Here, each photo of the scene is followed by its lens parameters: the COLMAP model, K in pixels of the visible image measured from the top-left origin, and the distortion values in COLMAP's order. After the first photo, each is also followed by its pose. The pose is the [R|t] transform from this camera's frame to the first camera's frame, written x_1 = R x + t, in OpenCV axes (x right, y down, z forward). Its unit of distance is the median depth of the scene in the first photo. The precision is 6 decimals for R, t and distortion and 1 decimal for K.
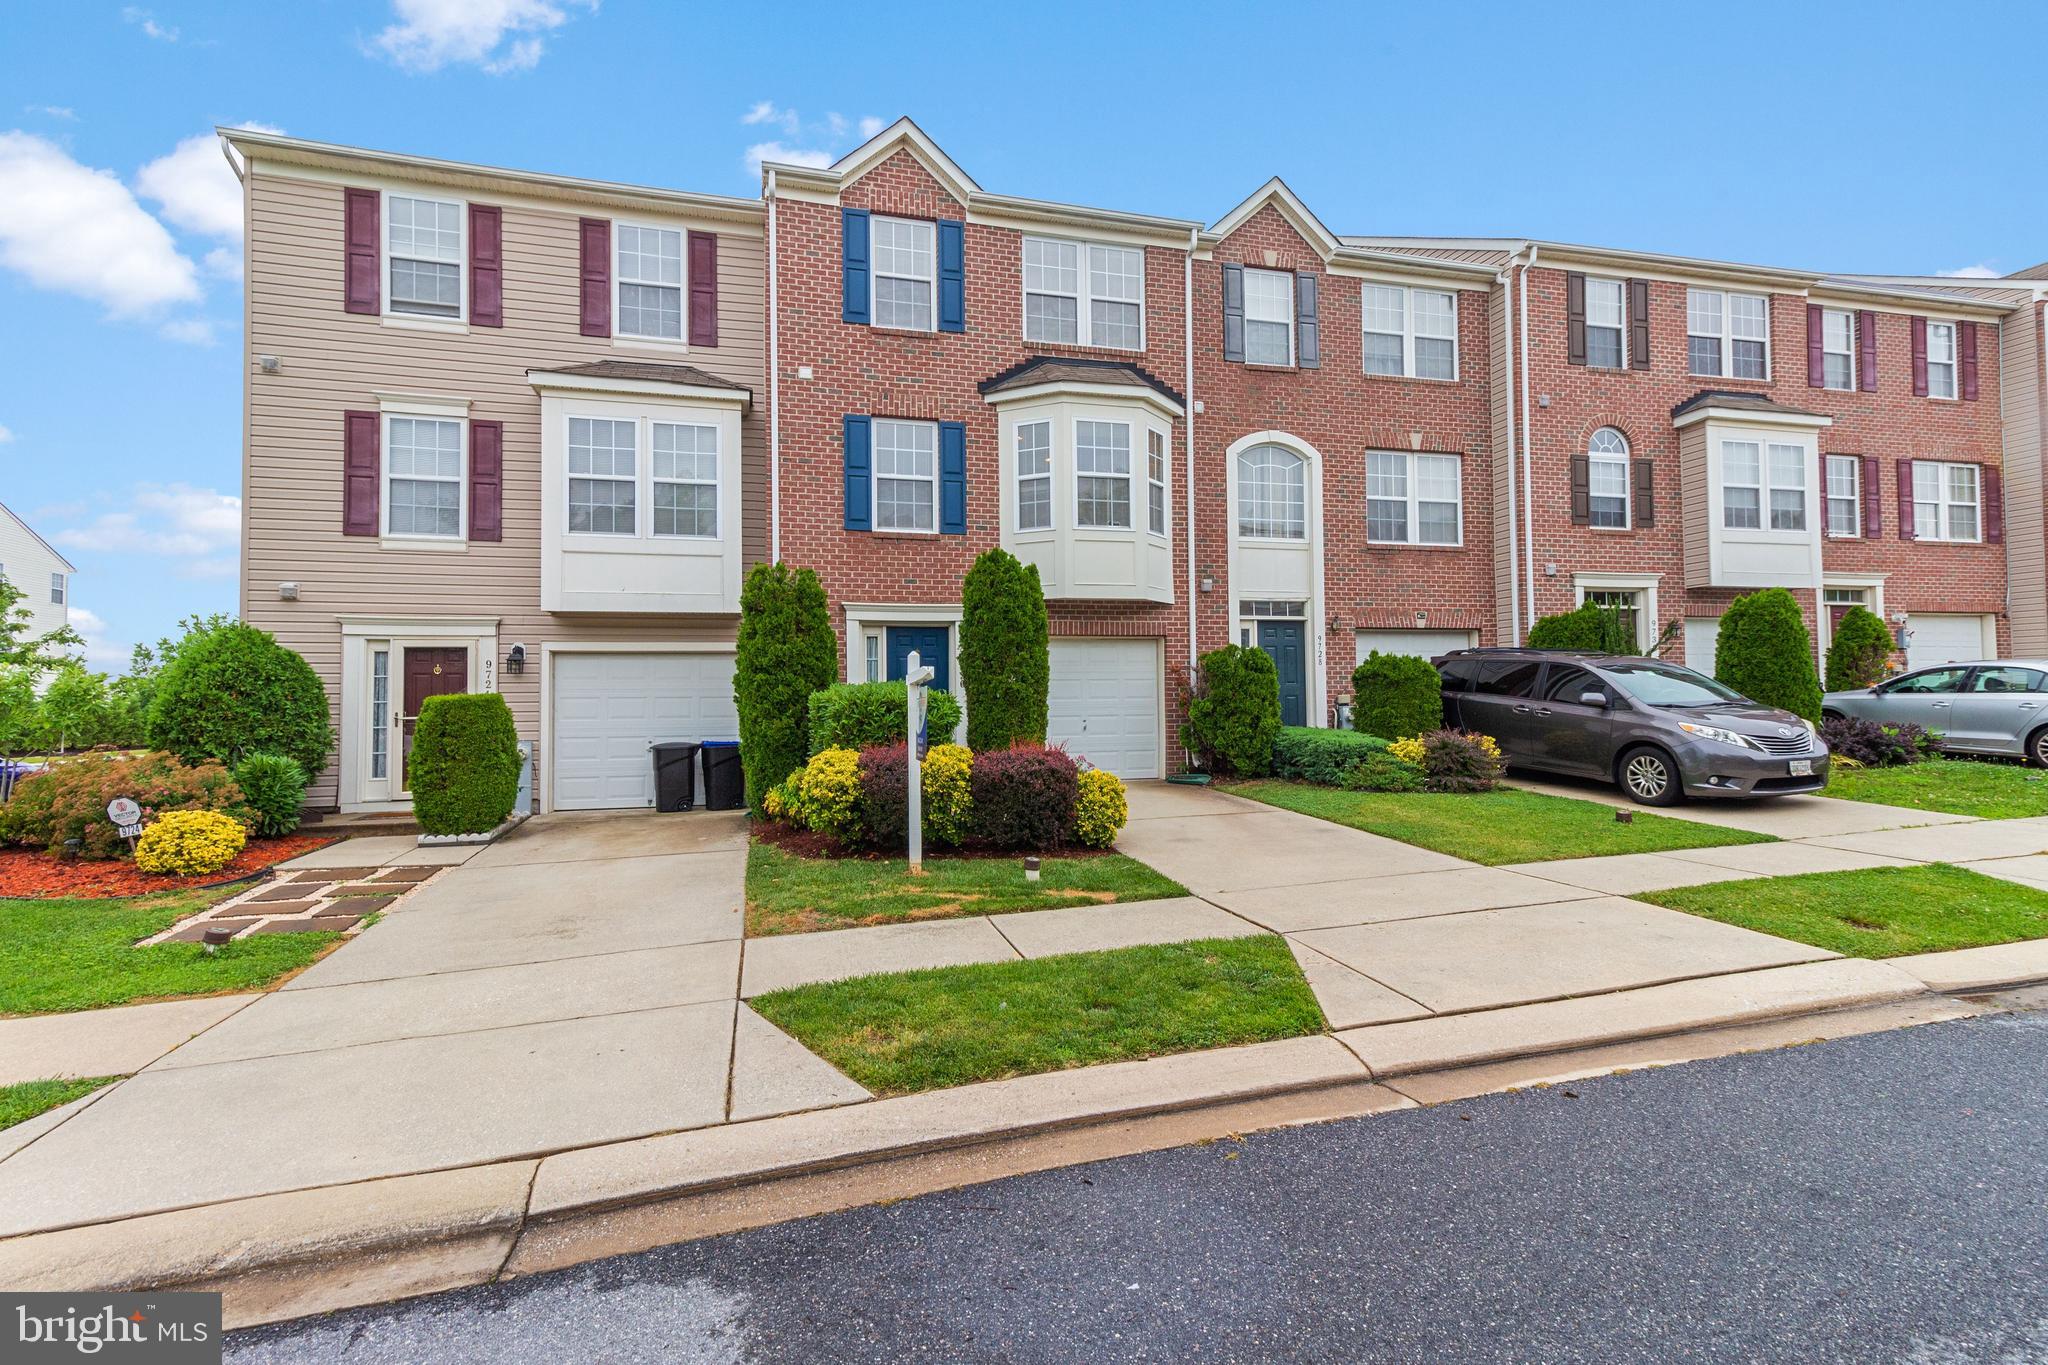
lens RADIAL K [[959.7, 0, 1020.0], [0, 959.7, 657.8], [0, 0, 1]] dist [0.025553, -0.000553]
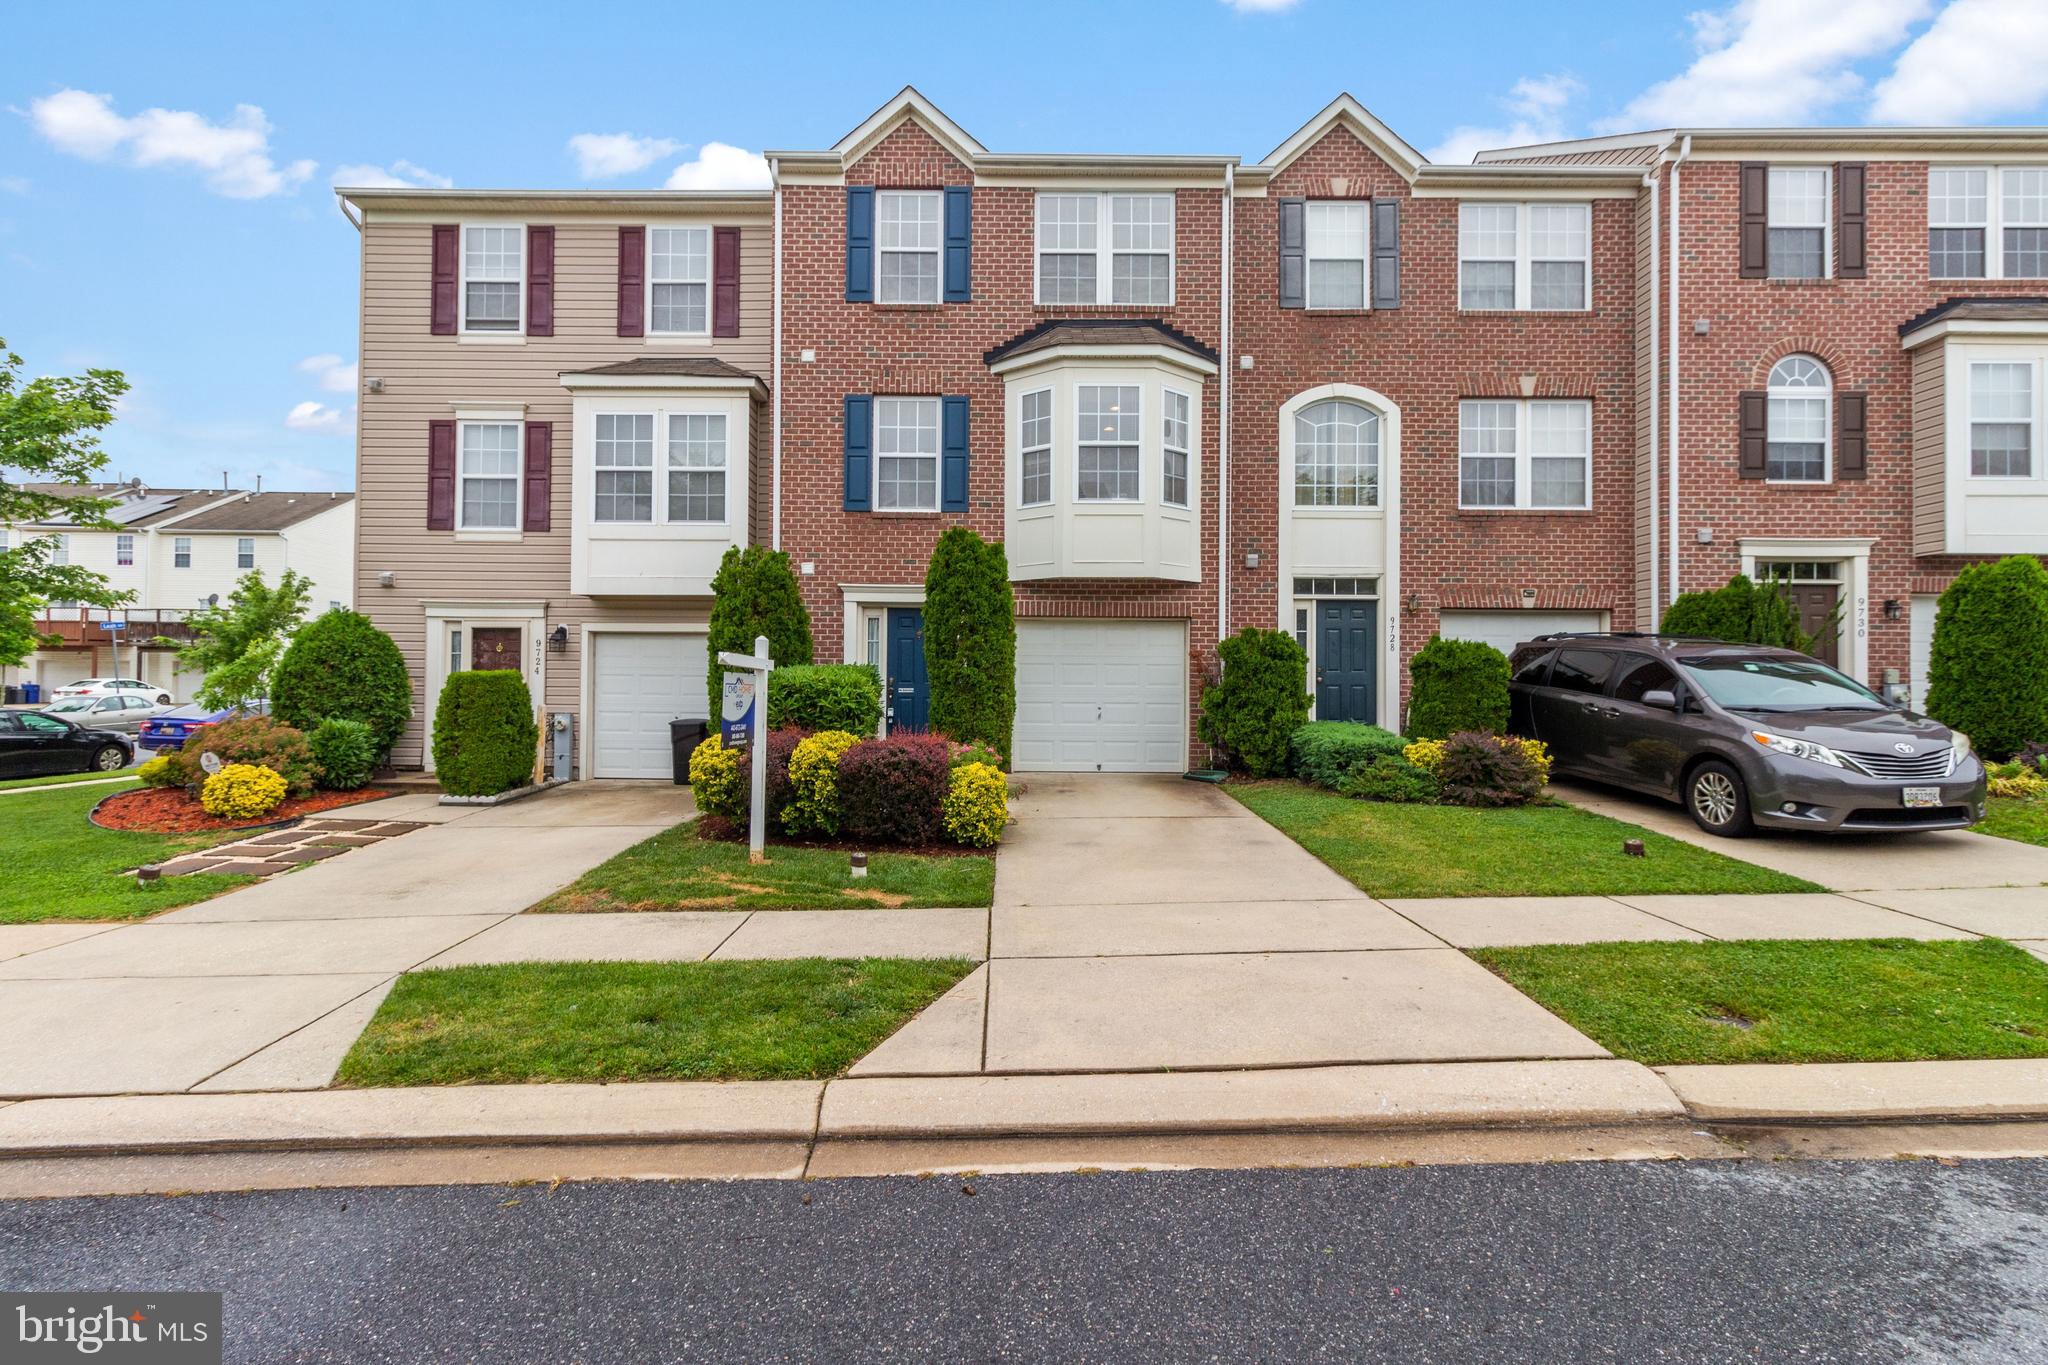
lens RADIAL K [[971.3, 0, 1026.2], [0, 971.3, 656.9], [0, 0, 1]] dist [0.000083, 0.000374]
pose [[0.963196, 0.012127, -0.268525, 0.265910], [-0.006081, 0.999709, 0.023336, -0.006416], [0.268730, -0.020844, 0.962990, 0.075337]]
